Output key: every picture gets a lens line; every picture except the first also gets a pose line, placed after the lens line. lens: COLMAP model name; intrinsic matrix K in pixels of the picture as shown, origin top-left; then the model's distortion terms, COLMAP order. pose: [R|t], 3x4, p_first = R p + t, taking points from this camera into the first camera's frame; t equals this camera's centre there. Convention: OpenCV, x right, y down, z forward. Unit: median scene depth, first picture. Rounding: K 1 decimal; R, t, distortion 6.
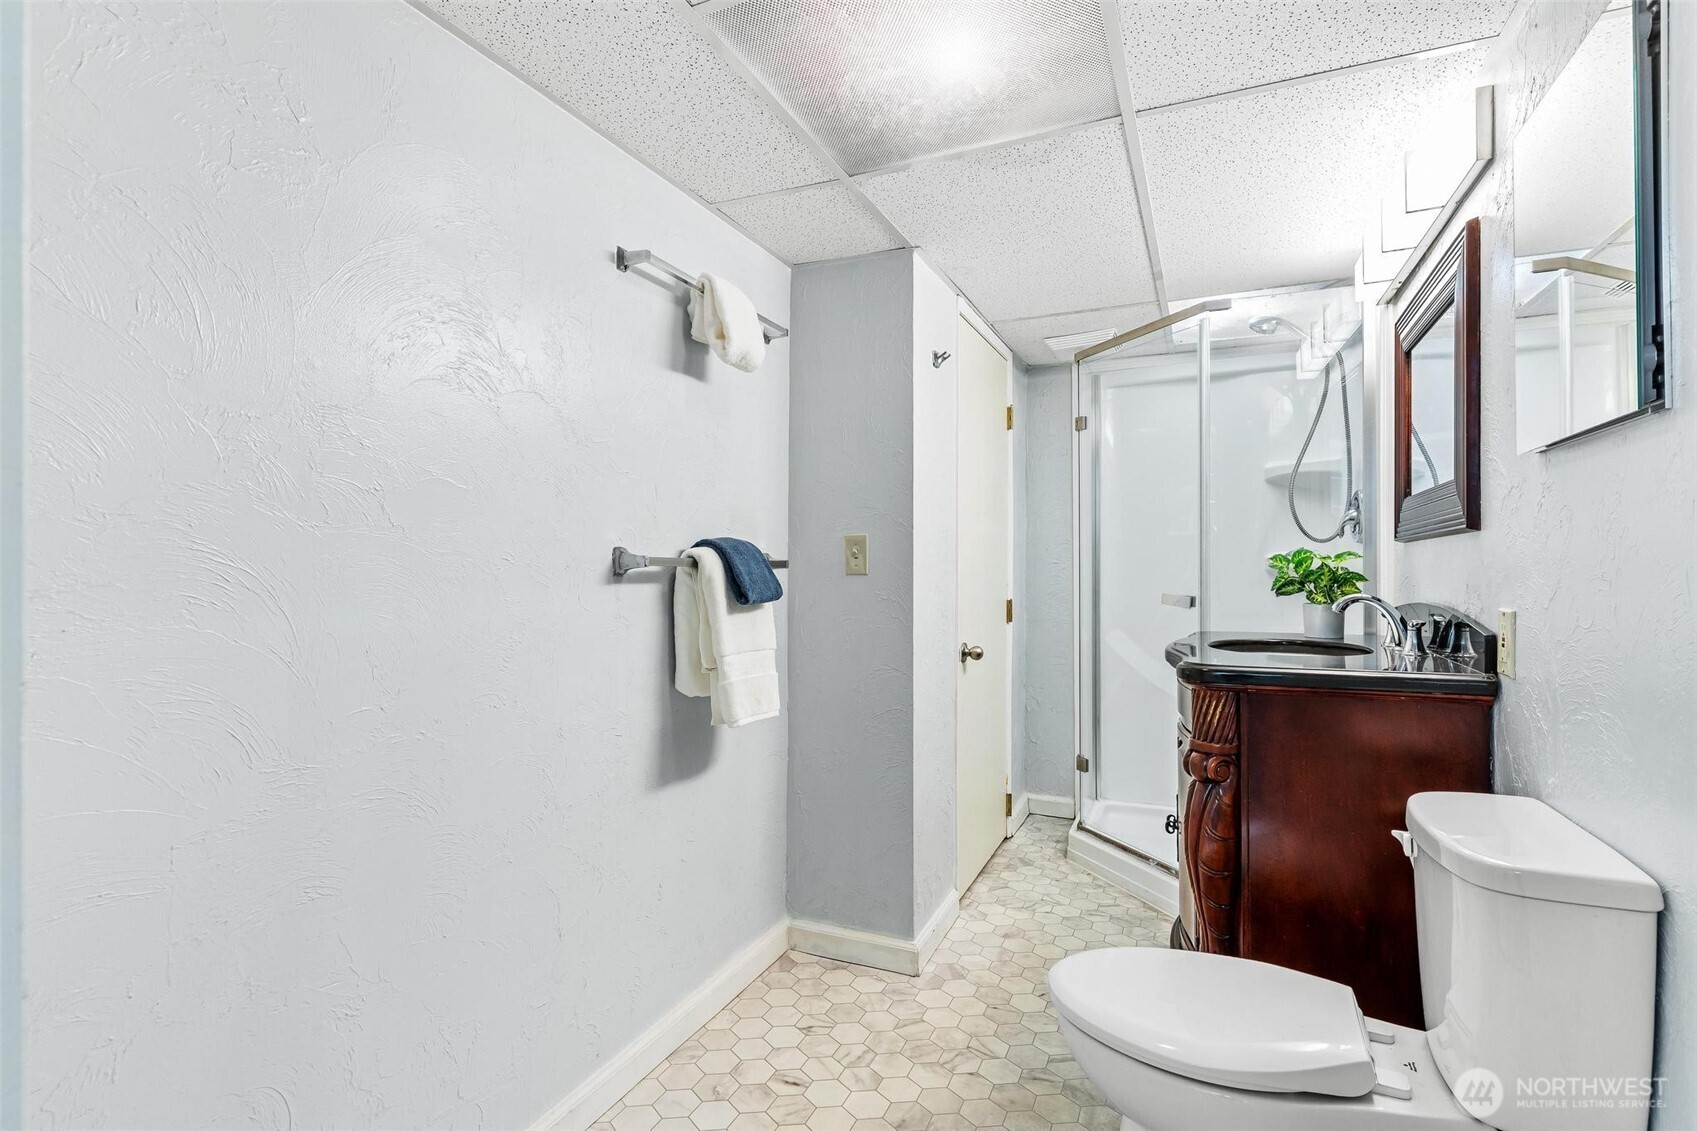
lens RADIAL K [[839.6, 0, 843.7], [0, 839.6, 567.8], [0, 0, 1]] dist [0.013148, -0.001053]
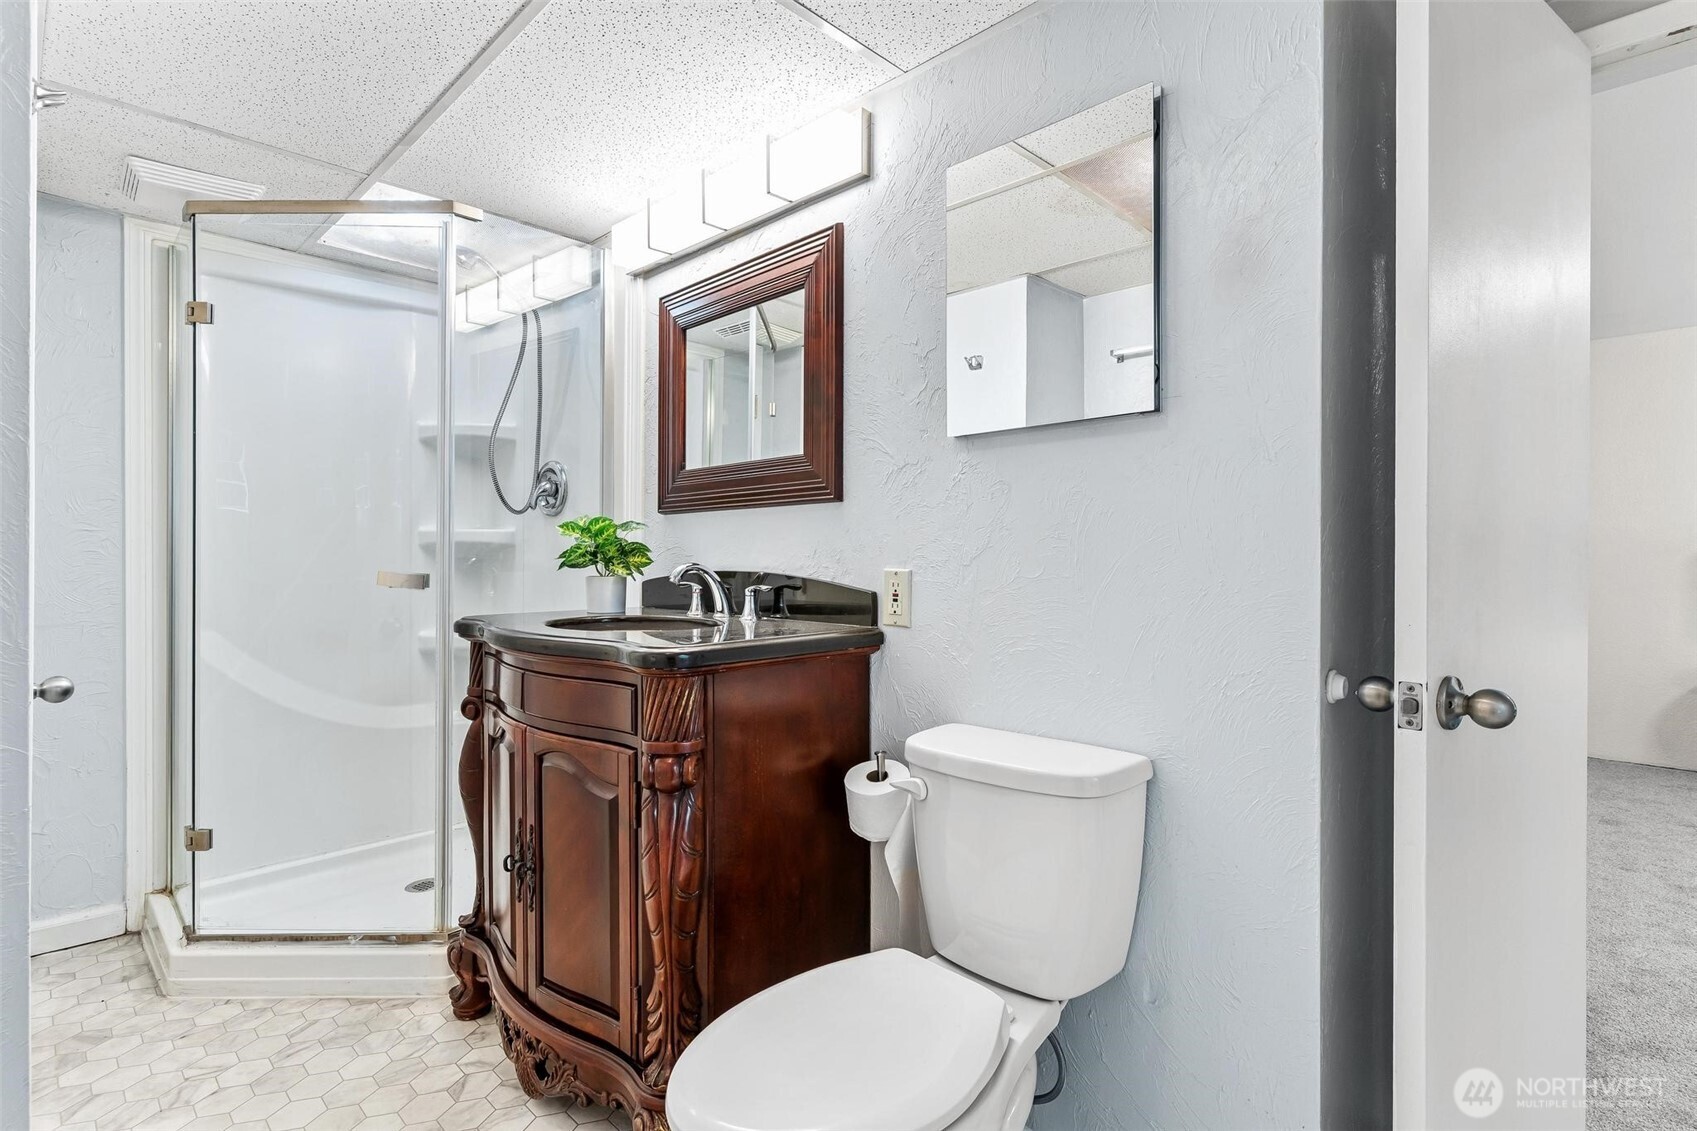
lens RADIAL K [[839.6, 0, 846.1], [0, 839.6, 562.4], [0, 0, 1]] dist [0.013148, -0.001053]
pose [[0.355678, -0.002874, 0.934604, -0.167613], [-0.003479, 0.999984, 0.004400, 0.017537], [-0.934602, -0.004817, 0.355662, 0.341415]]
